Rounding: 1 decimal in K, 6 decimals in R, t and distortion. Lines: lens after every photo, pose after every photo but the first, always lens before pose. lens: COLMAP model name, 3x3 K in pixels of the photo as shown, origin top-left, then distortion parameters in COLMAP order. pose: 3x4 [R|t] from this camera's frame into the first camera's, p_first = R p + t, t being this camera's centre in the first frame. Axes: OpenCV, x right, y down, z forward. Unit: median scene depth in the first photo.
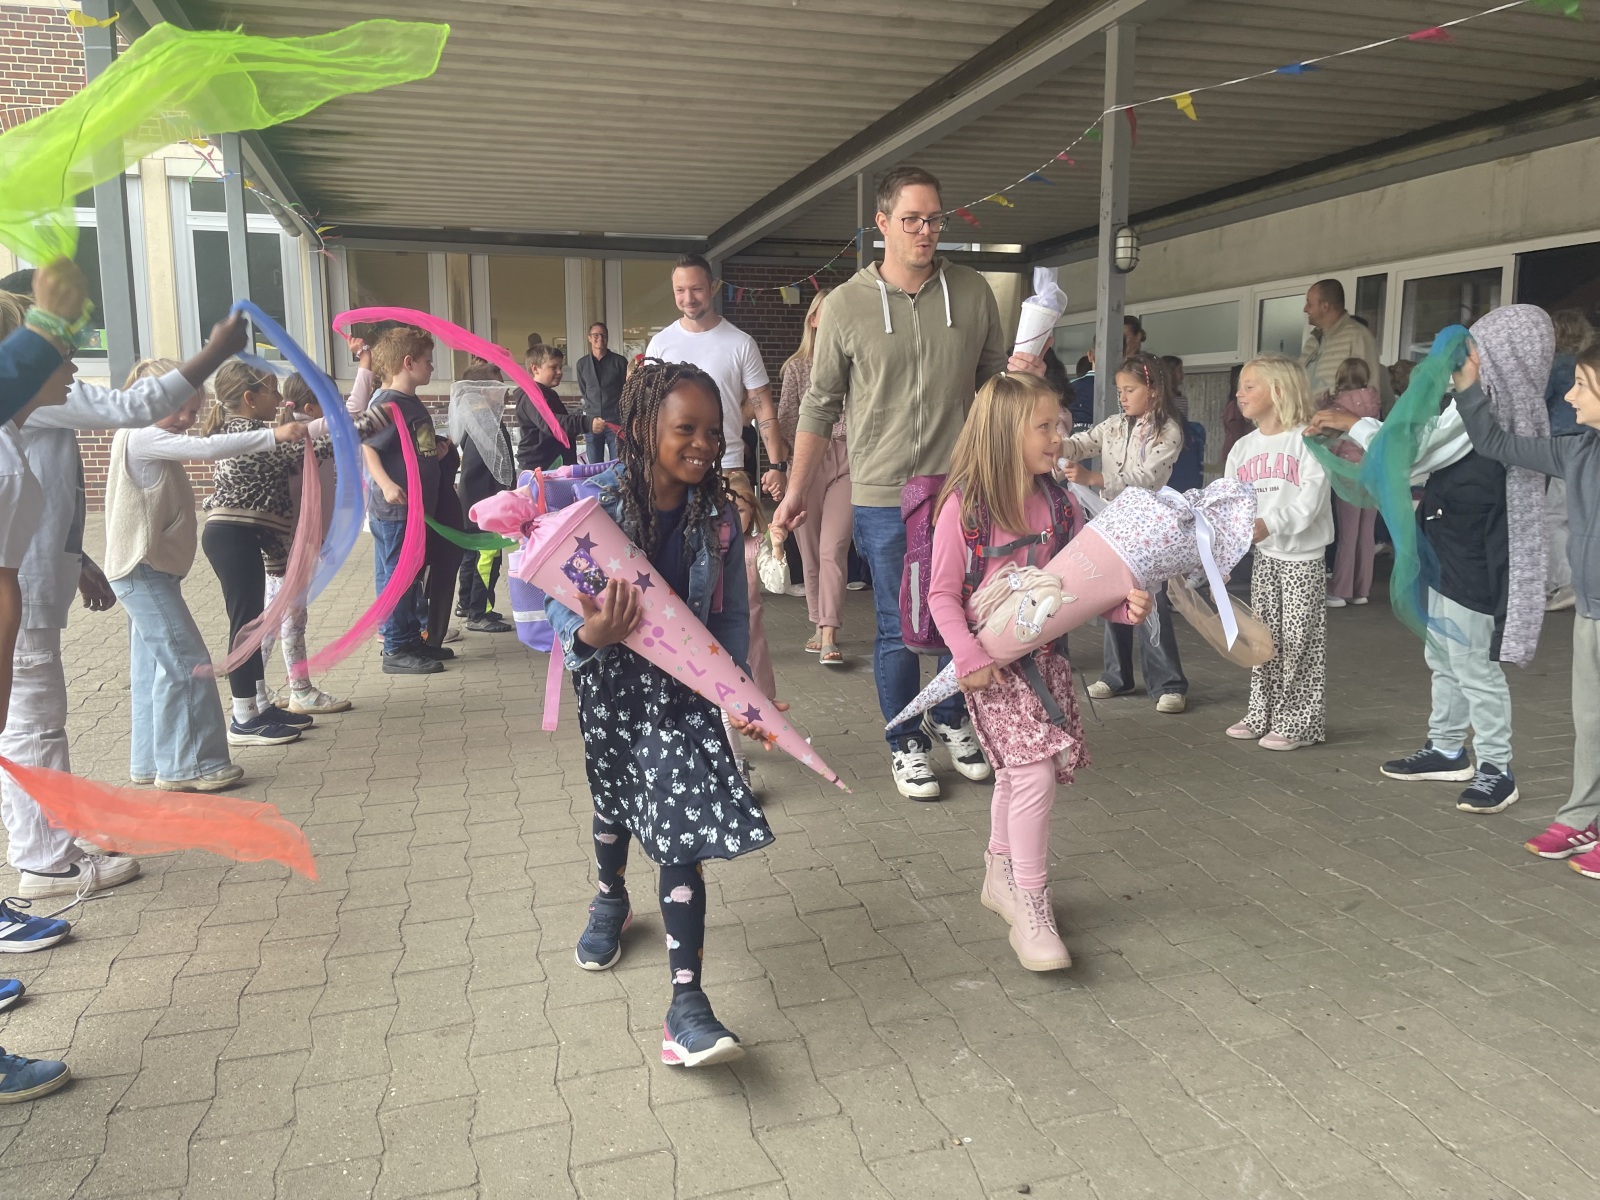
lens RADIAL K [[1208.3, 0, 800.0], [0, 1208.3, 600.0], [0, 0, 1]] dist [0.065842, -0.096163]
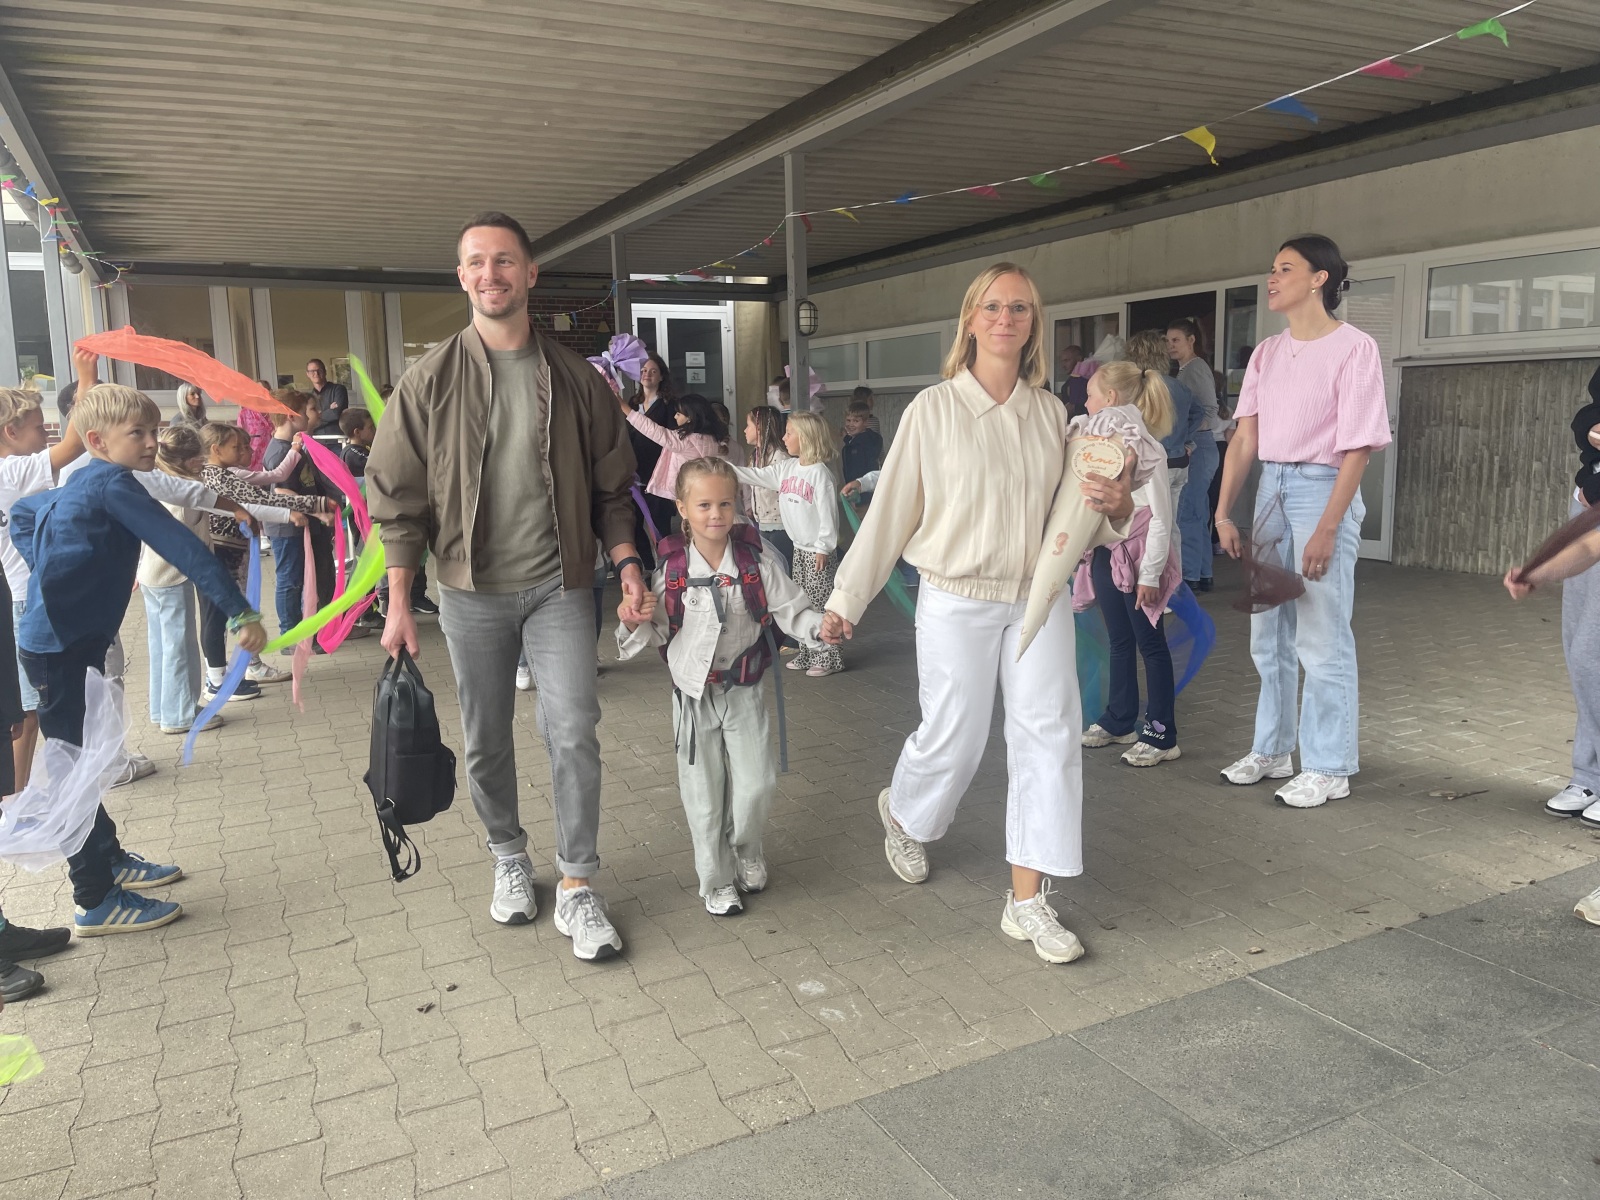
lens RADIAL K [[1199.4, 0, 818.3], [0, 1199.4, 585.0], [0, 0, 1]] dist [0.069689, -0.102081]
pose [[0.981779, -0.044076, 0.184842, 0.013459], [0.046183, 0.998908, -0.007108, 0.010392], [-0.184327, 0.015515, 0.982743, -0.197358]]
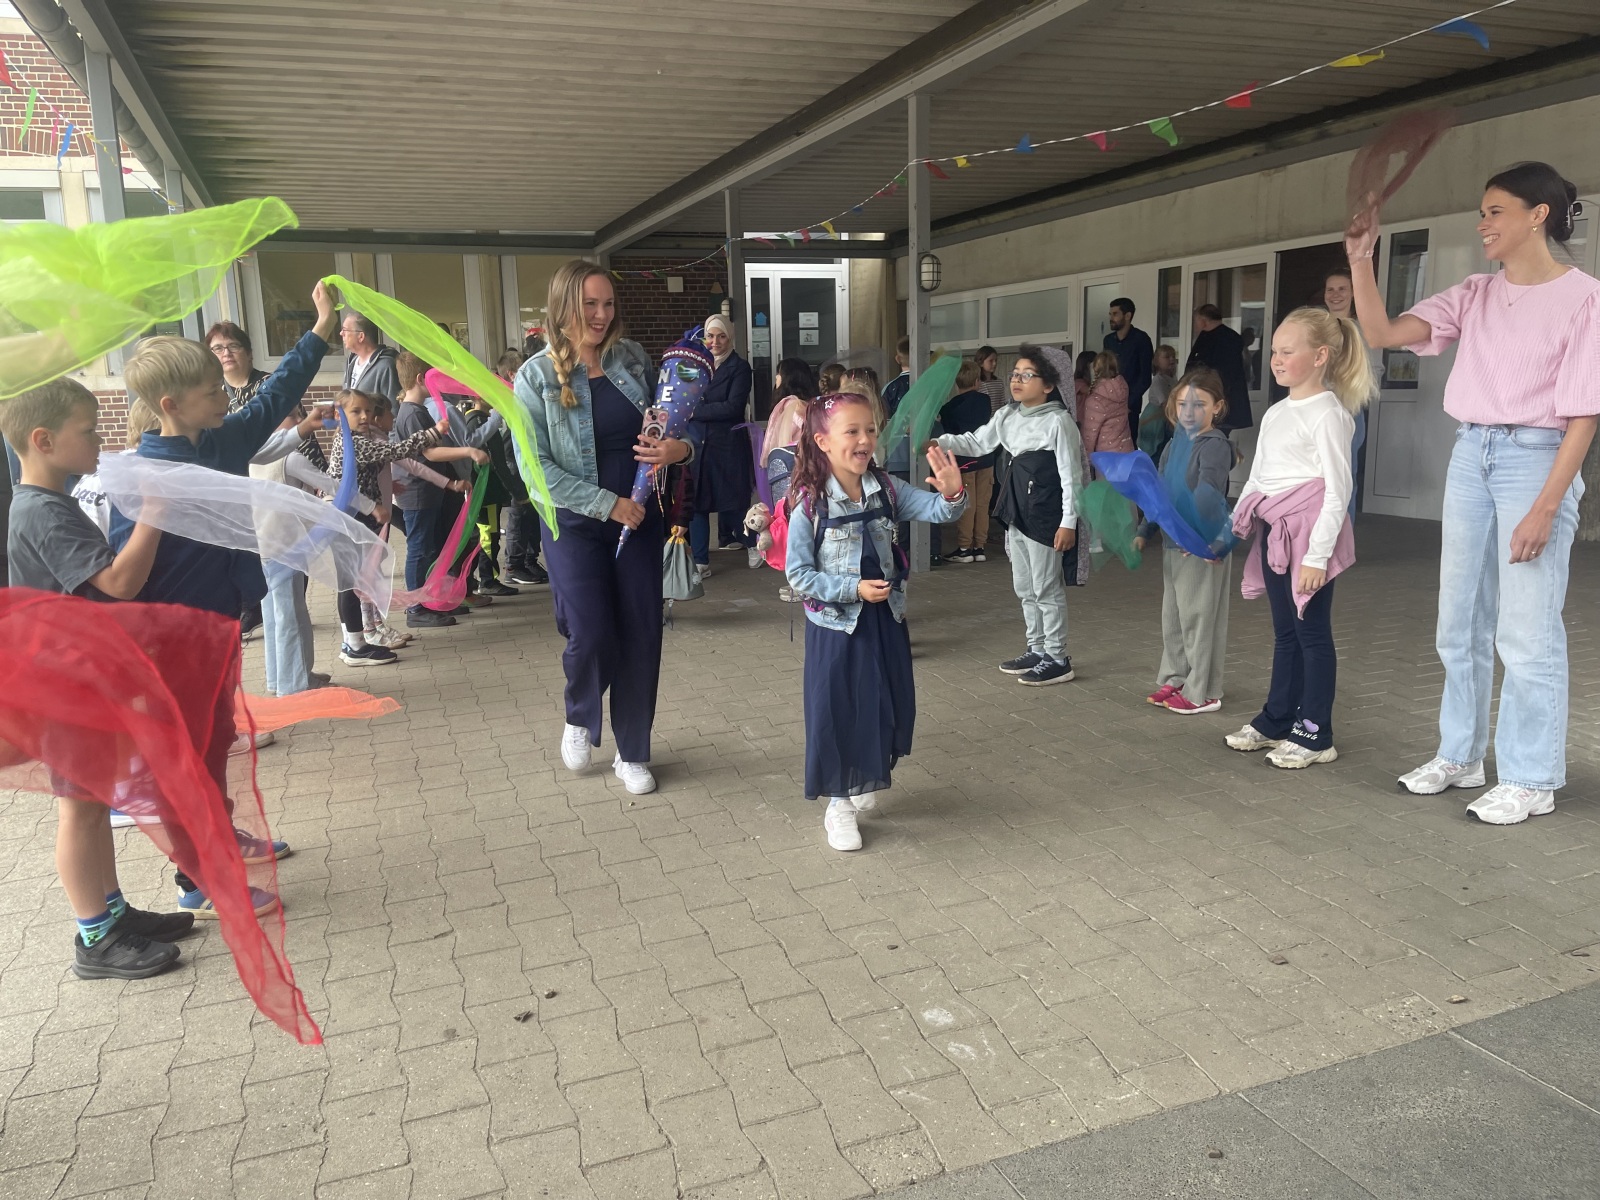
lens RADIAL K [[1208.3, 0, 800.0], [0, 1208.3, 600.0], [0, 0, 1]] dist [0.065842, -0.096163]
pose [[0.996258, -0.037466, 0.077892, 0.014382], [0.035231, 0.998933, 0.029870, 0.005992], [-0.078928, -0.027014, 0.996514, -0.168411]]
